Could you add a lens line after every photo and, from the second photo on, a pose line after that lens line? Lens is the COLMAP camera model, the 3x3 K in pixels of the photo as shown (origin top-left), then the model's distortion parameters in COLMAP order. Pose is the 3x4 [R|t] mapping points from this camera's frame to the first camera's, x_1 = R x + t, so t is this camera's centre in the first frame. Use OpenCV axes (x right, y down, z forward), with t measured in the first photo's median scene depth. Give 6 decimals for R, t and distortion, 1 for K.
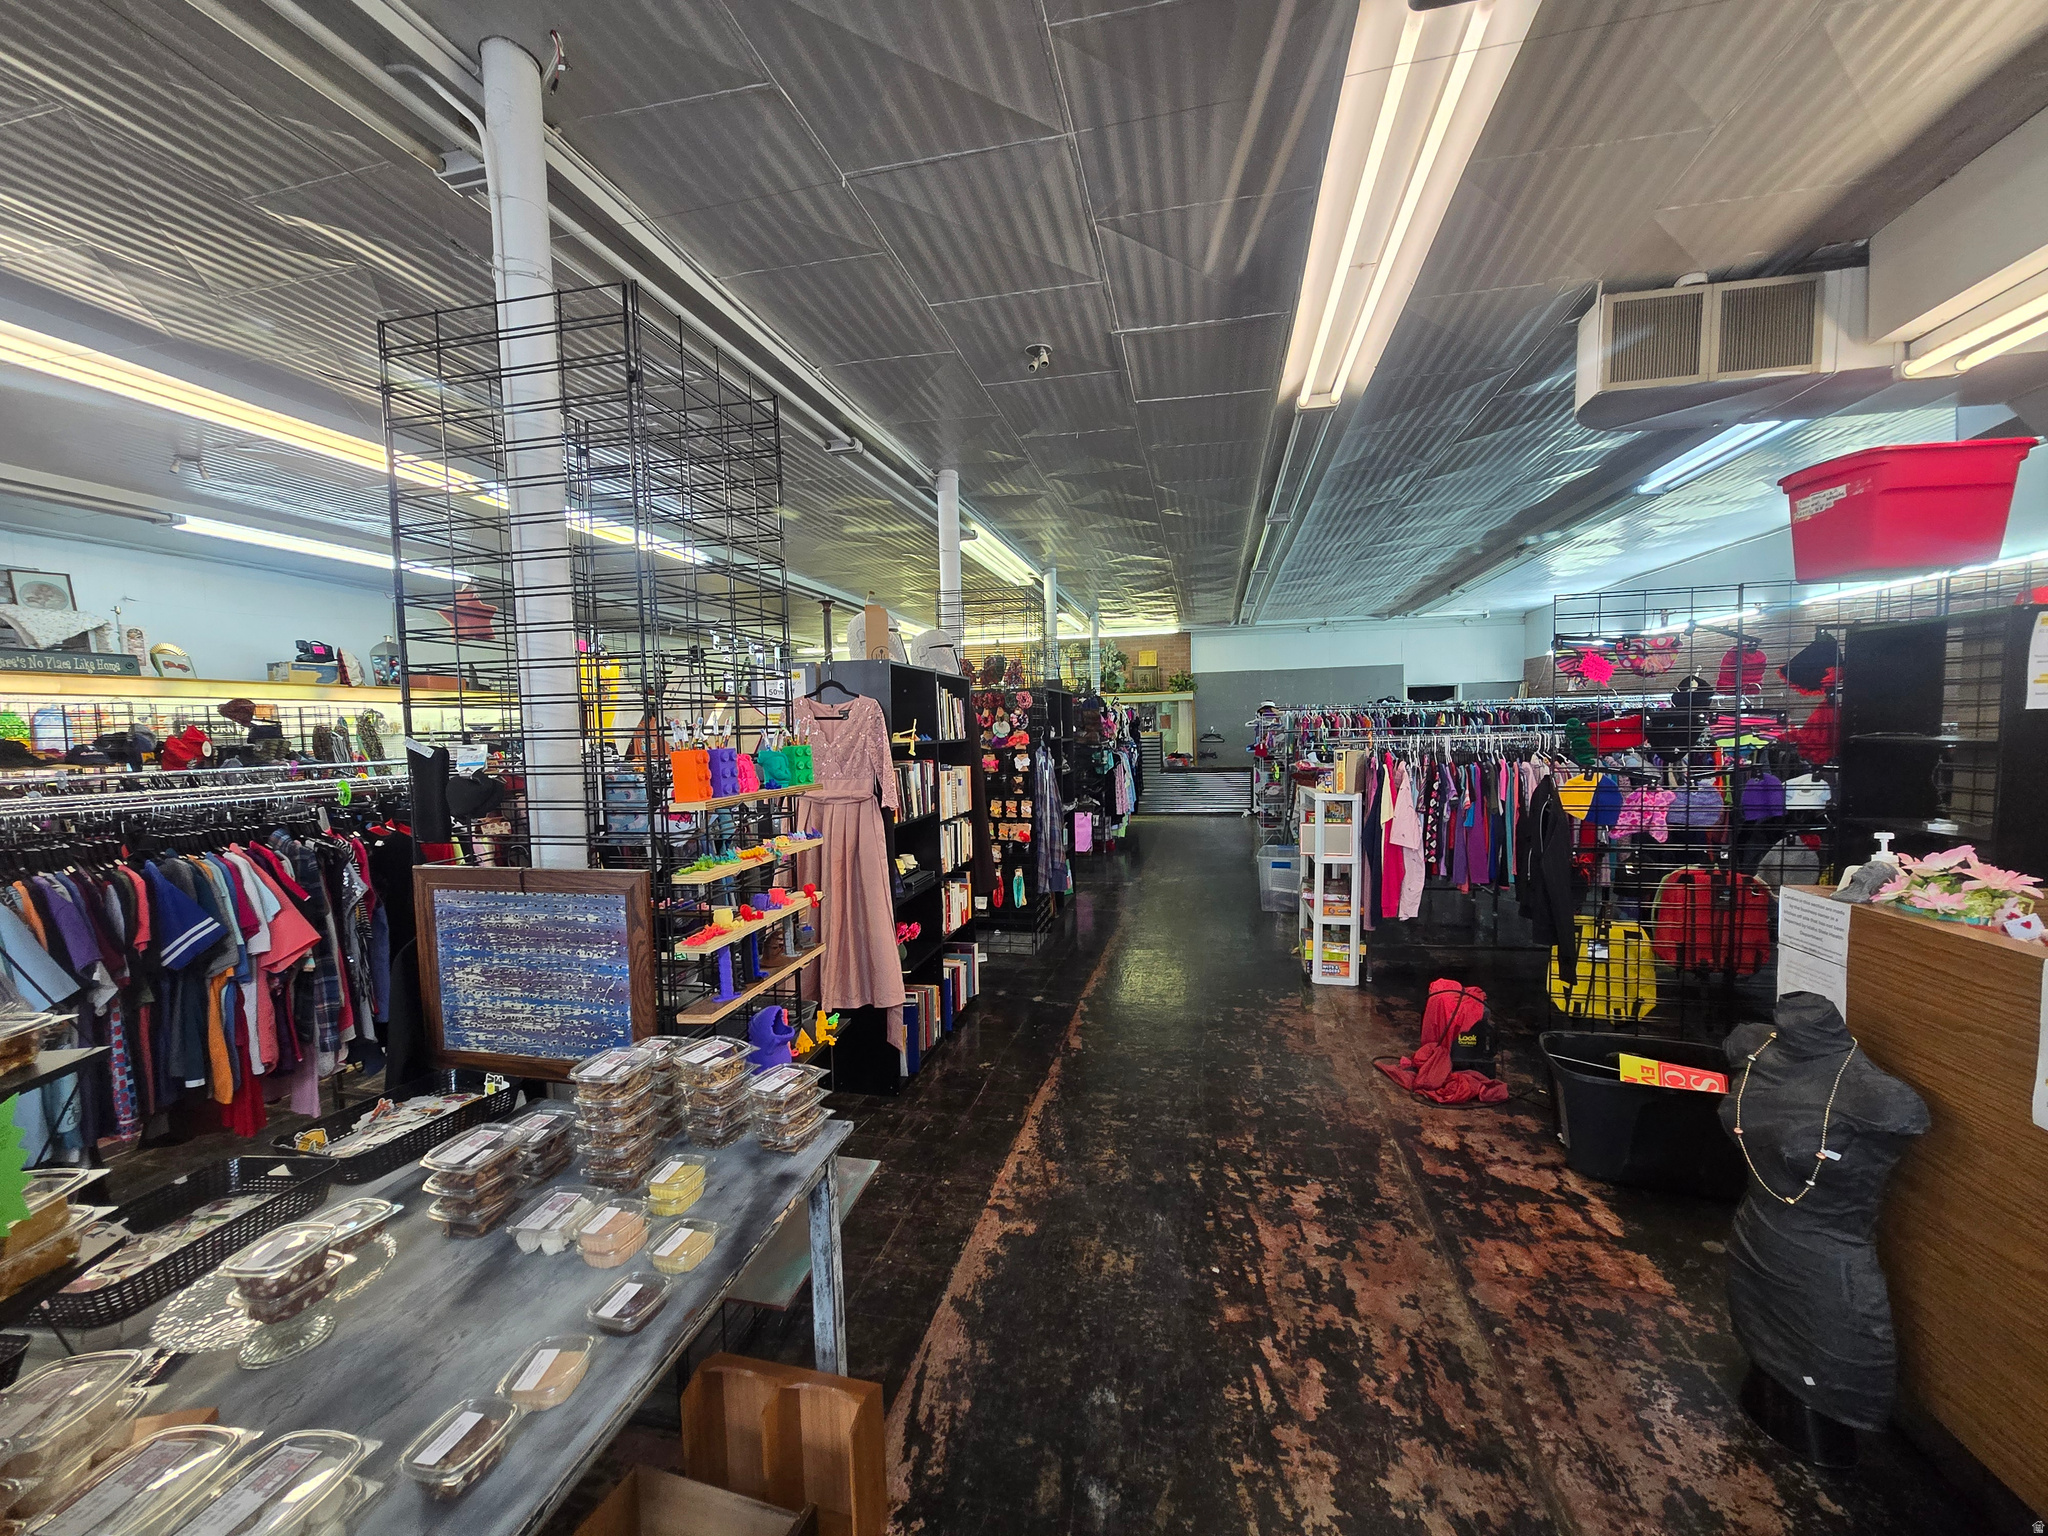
lens RADIAL K [[832.5, 0, 1024.0], [0, 832.5, 768.0], [0, 0, 1]] dist [-0.003434, 0.004585]
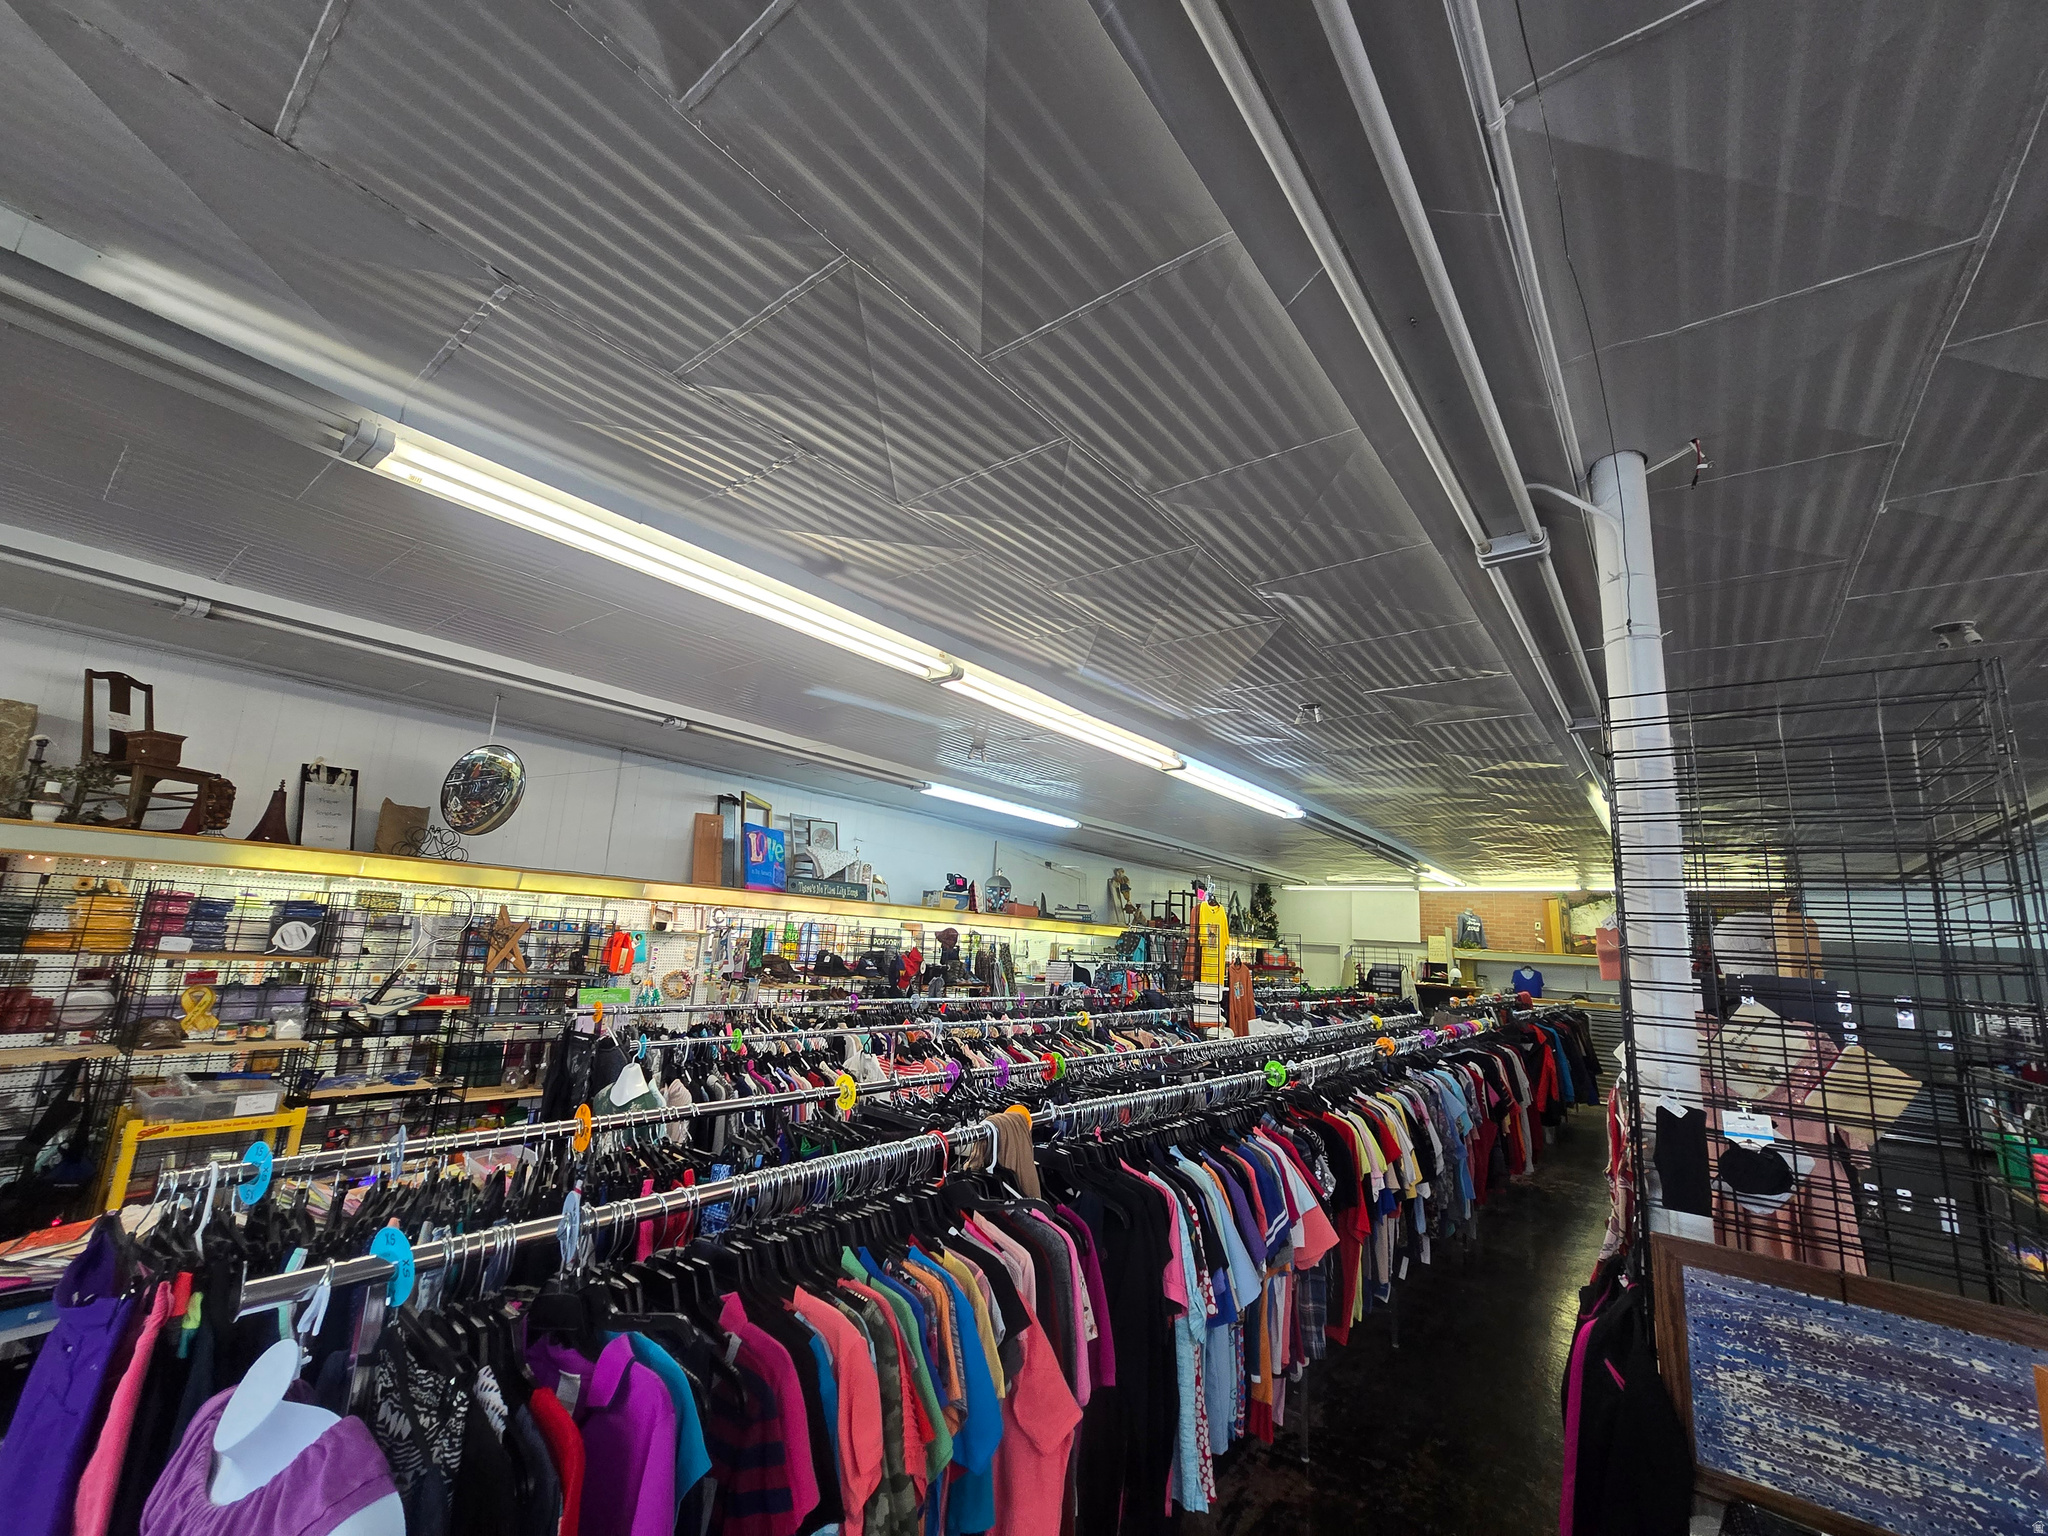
lens RADIAL K [[832.5, 0, 1024.0], [0, 832.5, 768.0], [0, 0, 1]] dist [-0.003434, 0.004585]
pose [[0.905210, -0.010680, -0.424831, -0.972194], [-0.098936, 0.966919, -0.235115, -0.101086], [0.413289, 0.254860, 0.874208, -0.272141]]
